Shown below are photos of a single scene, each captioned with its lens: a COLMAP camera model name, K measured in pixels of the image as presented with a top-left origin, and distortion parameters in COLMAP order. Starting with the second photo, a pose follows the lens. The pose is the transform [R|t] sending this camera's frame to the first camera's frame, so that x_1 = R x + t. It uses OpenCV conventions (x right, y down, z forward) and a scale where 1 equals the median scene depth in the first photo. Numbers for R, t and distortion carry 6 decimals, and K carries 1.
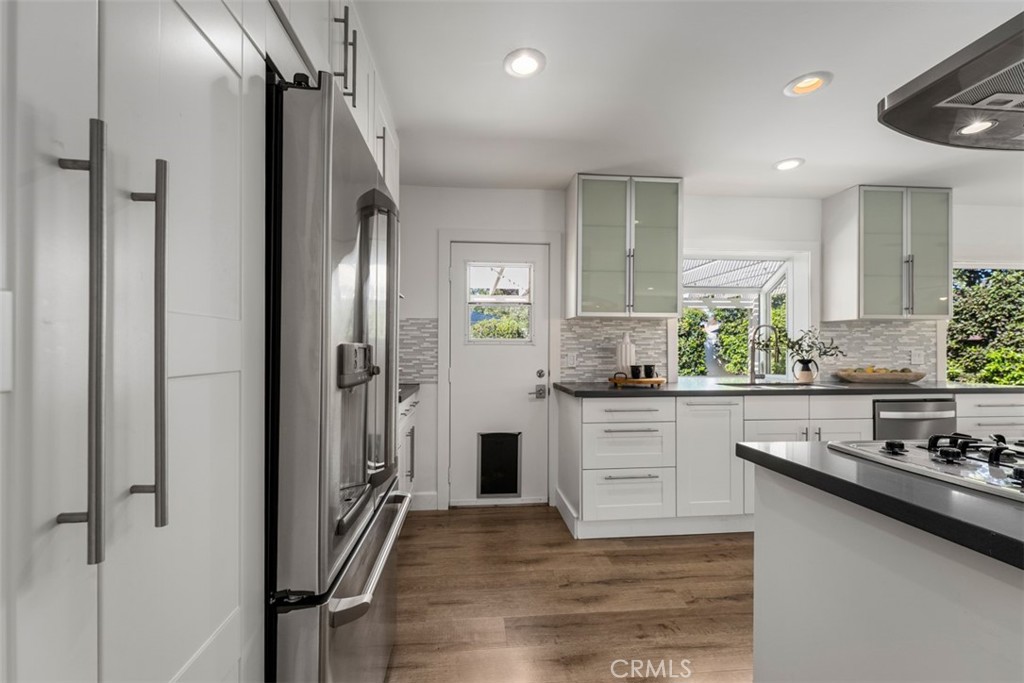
lens RADIAL K [[425.7, 0, 508.9], [0, 425.7, 347.4], [0, 0, 1]] dist [0.000258, -0.000017]
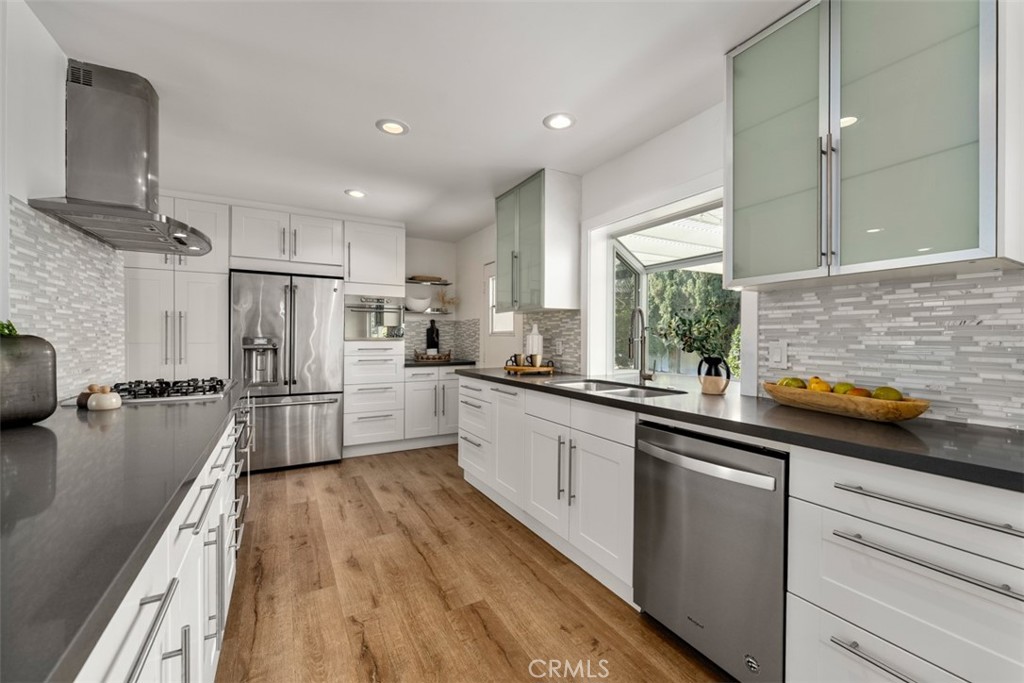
lens RADIAL K [[411.3, 0, 510.9], [0, 411.3, 339.3], [0, 0, 1]] dist [-0.001673, -0.000086]
pose [[0.408681, 0.003678, -0.912670, 1.196006], [0.001208, 0.999989, 0.004571, -0.001572], [0.912677, -0.002971, 0.408672, 0.509988]]
